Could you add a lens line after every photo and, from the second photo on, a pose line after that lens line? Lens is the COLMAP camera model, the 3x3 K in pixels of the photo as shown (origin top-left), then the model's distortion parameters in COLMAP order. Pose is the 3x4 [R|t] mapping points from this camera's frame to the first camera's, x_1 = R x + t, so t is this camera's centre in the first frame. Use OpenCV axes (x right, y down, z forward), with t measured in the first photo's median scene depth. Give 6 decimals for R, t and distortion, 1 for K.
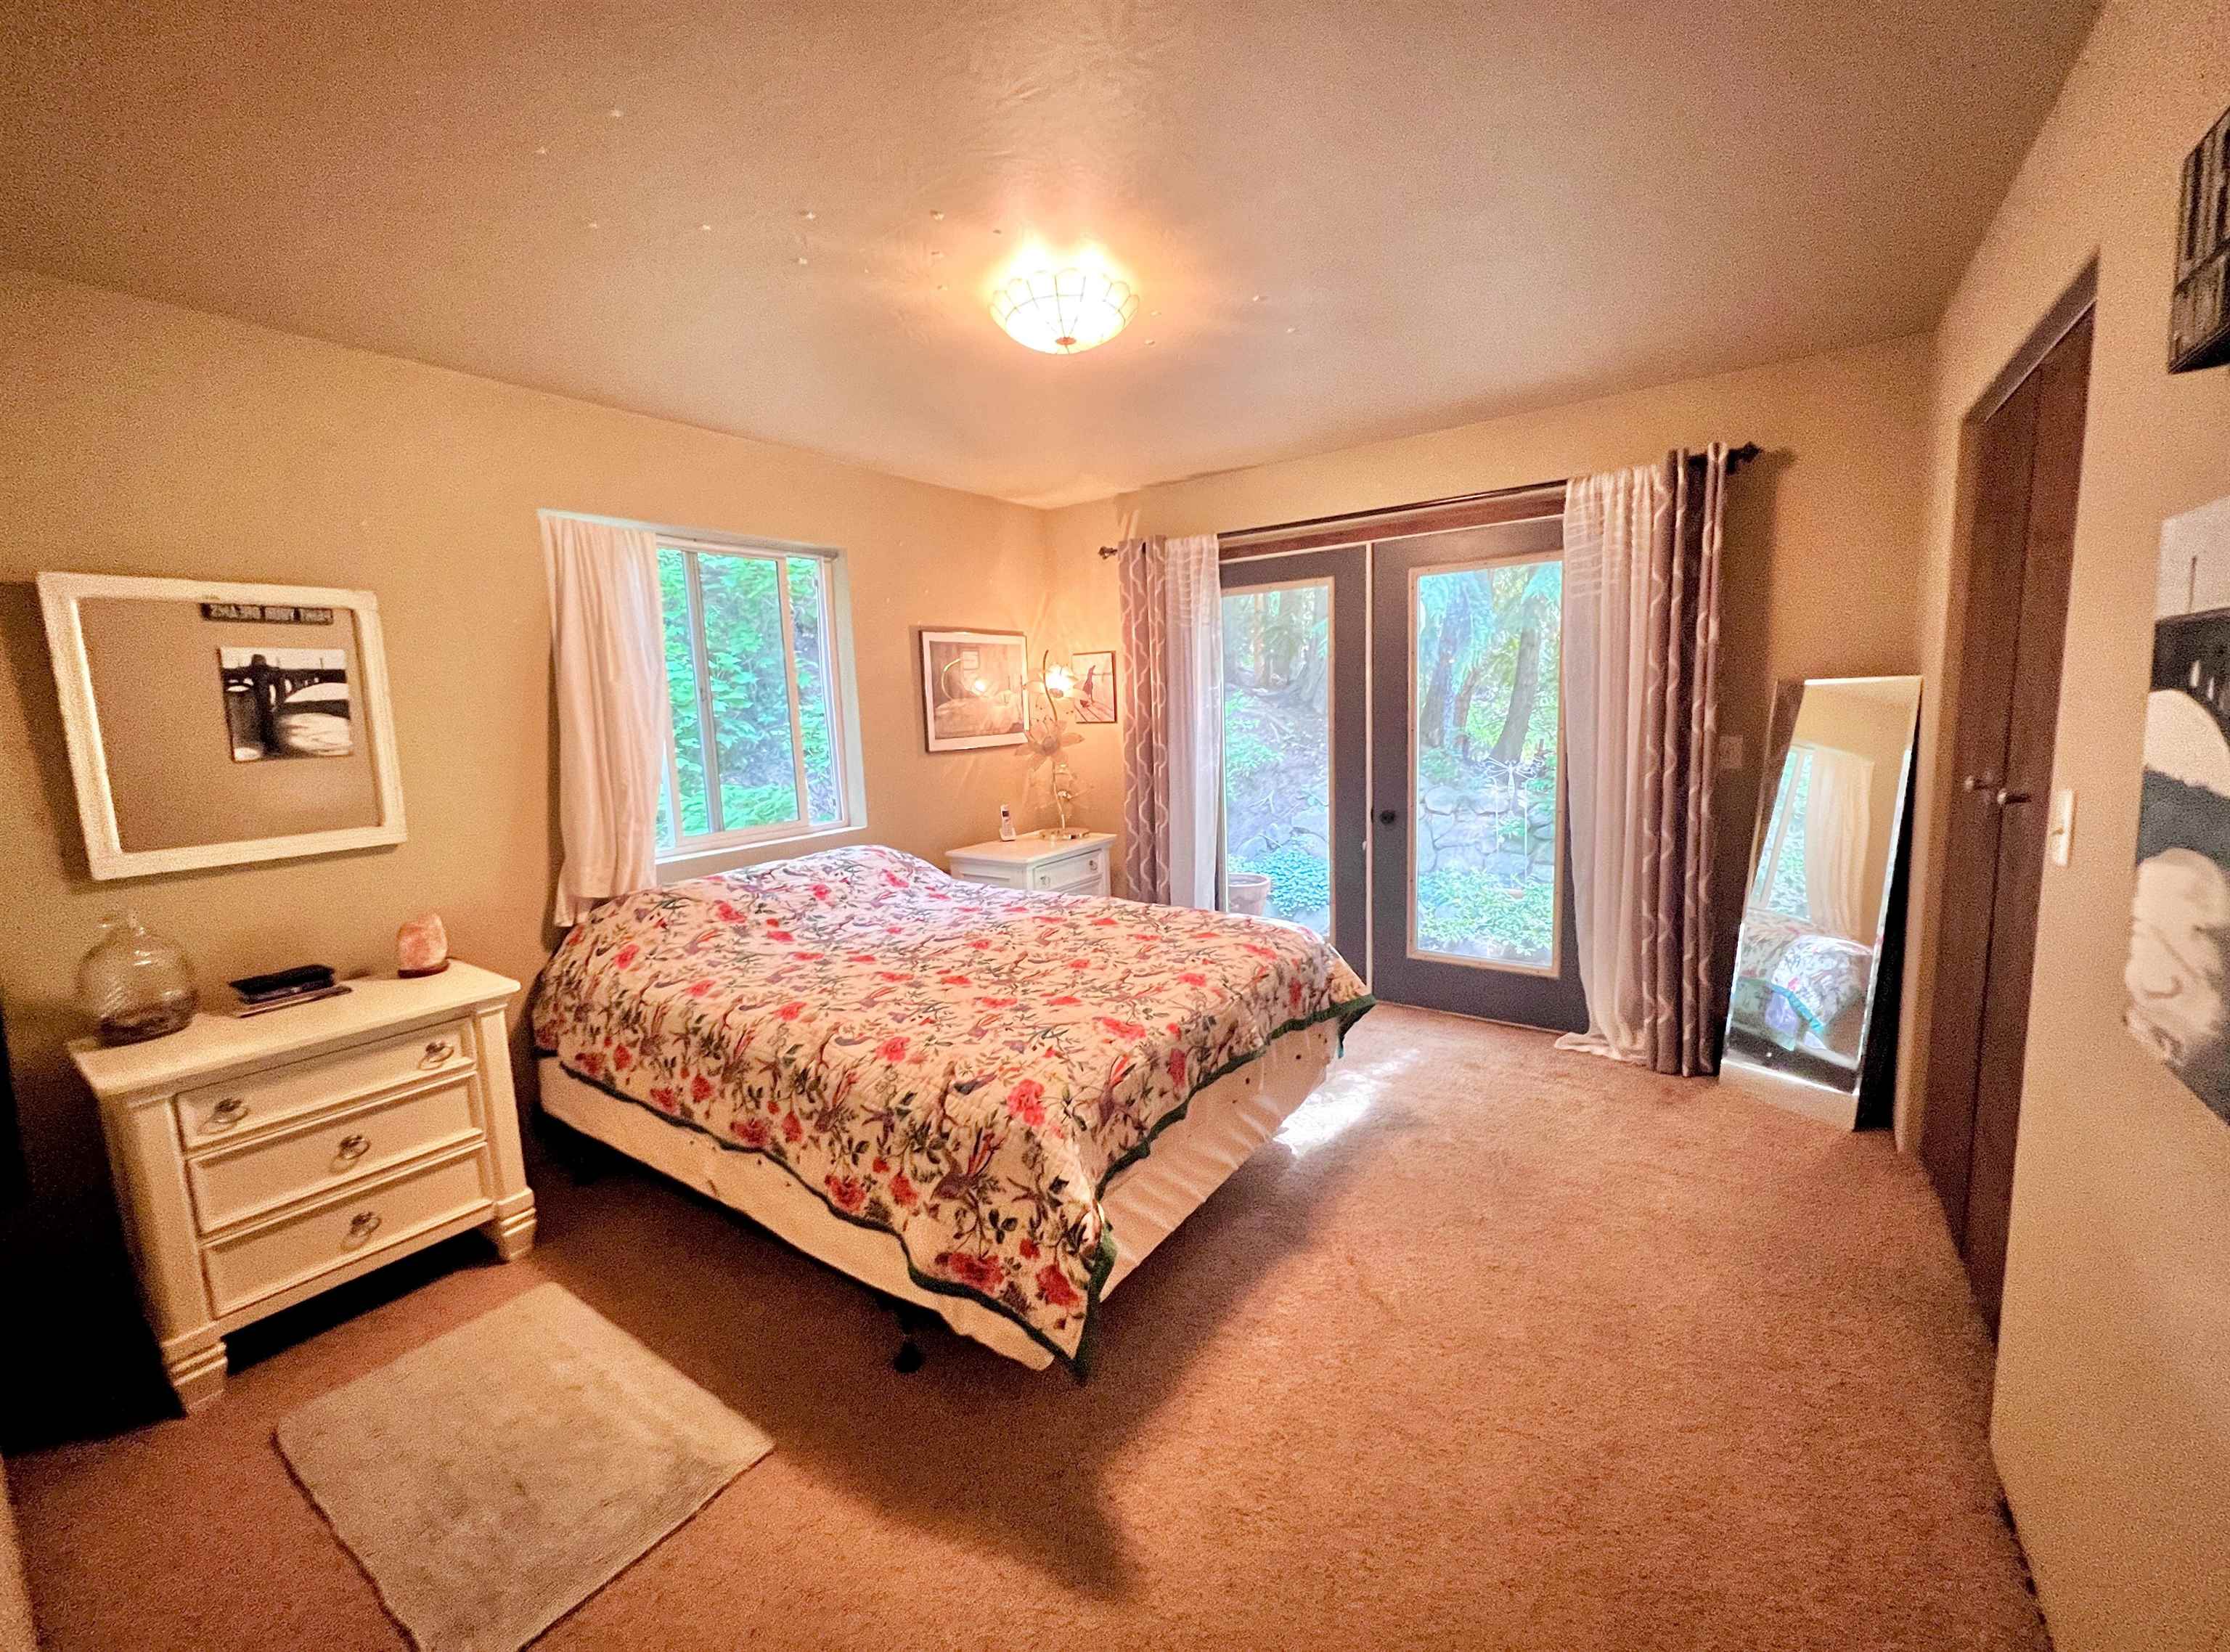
lens RADIAL K [[885.0, 0, 1123.1], [0, 885.0, 823.8], [0, 0, 1]] dist [-0.001080, -0.000098]
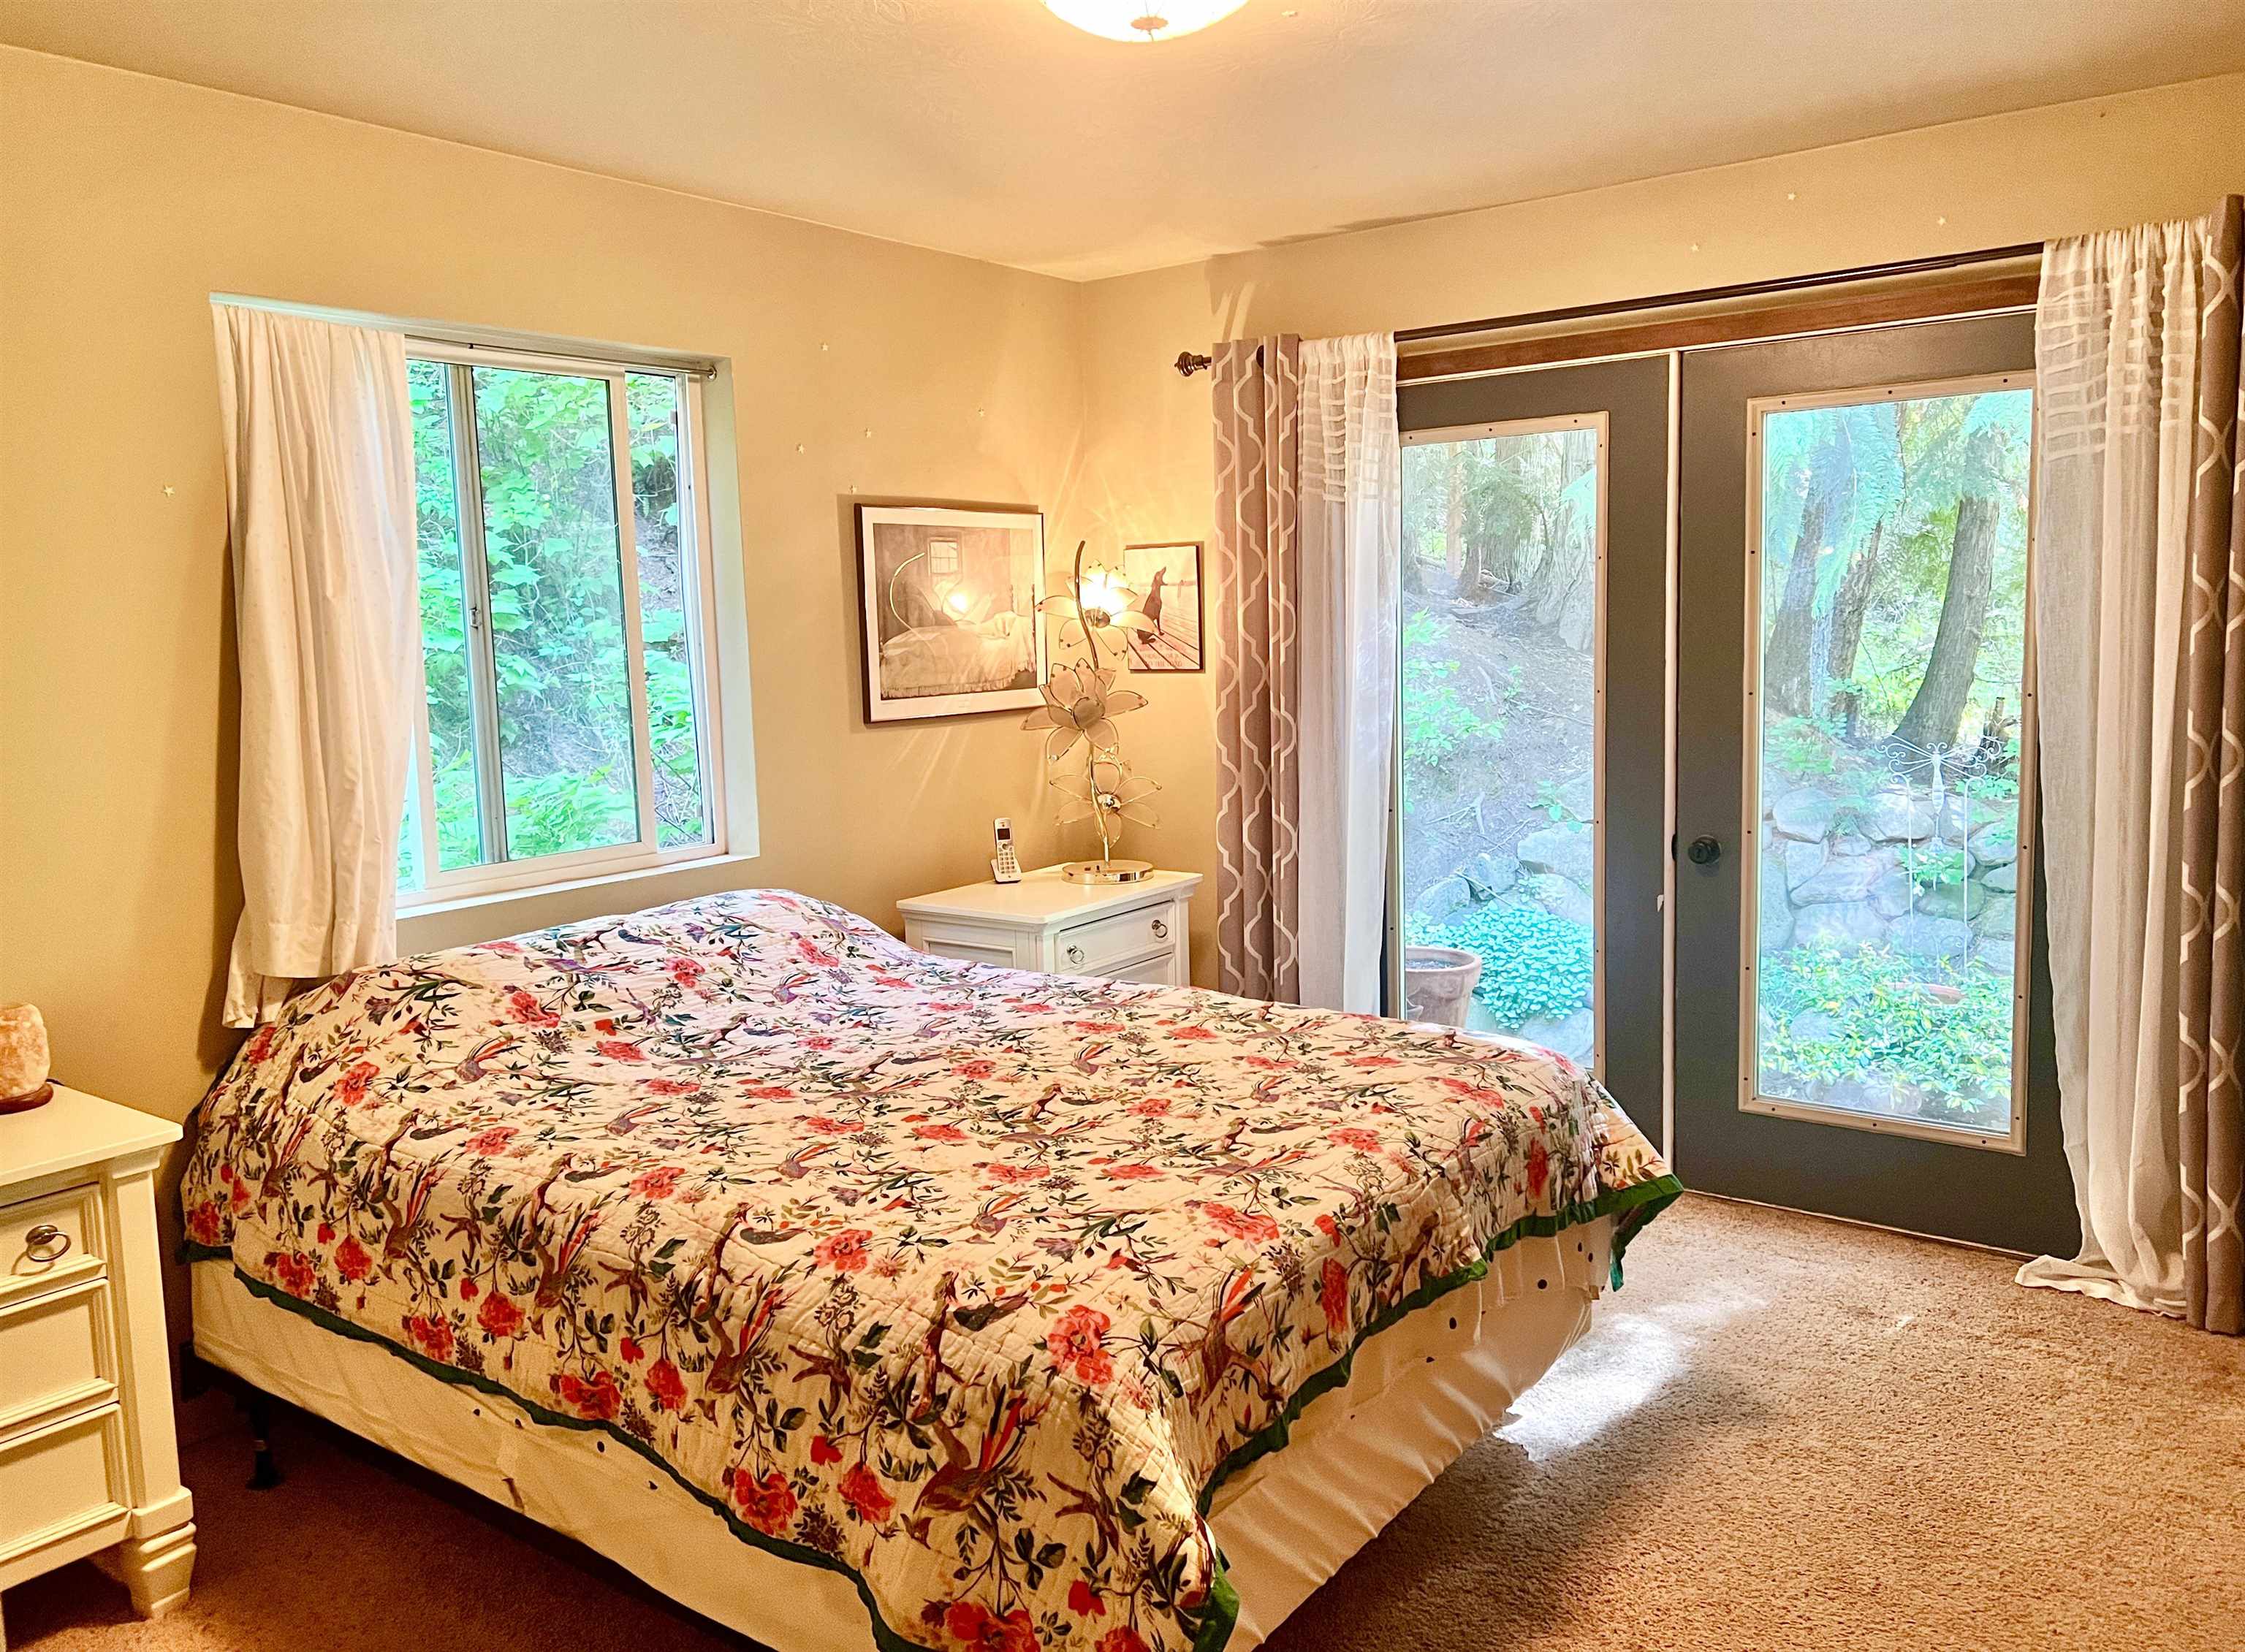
lens RADIAL K [[1723.7, 0, 1116.2], [0, 1723.7, 805.8], [0, 0, 1]] dist [0.064887, -0.078461]
pose [[0.999453, 0.012845, -0.030460, -0.035887], [-0.013374, 0.999762, -0.017216, -0.013903], [0.030231, 0.017614, 0.999388, -0.096240]]
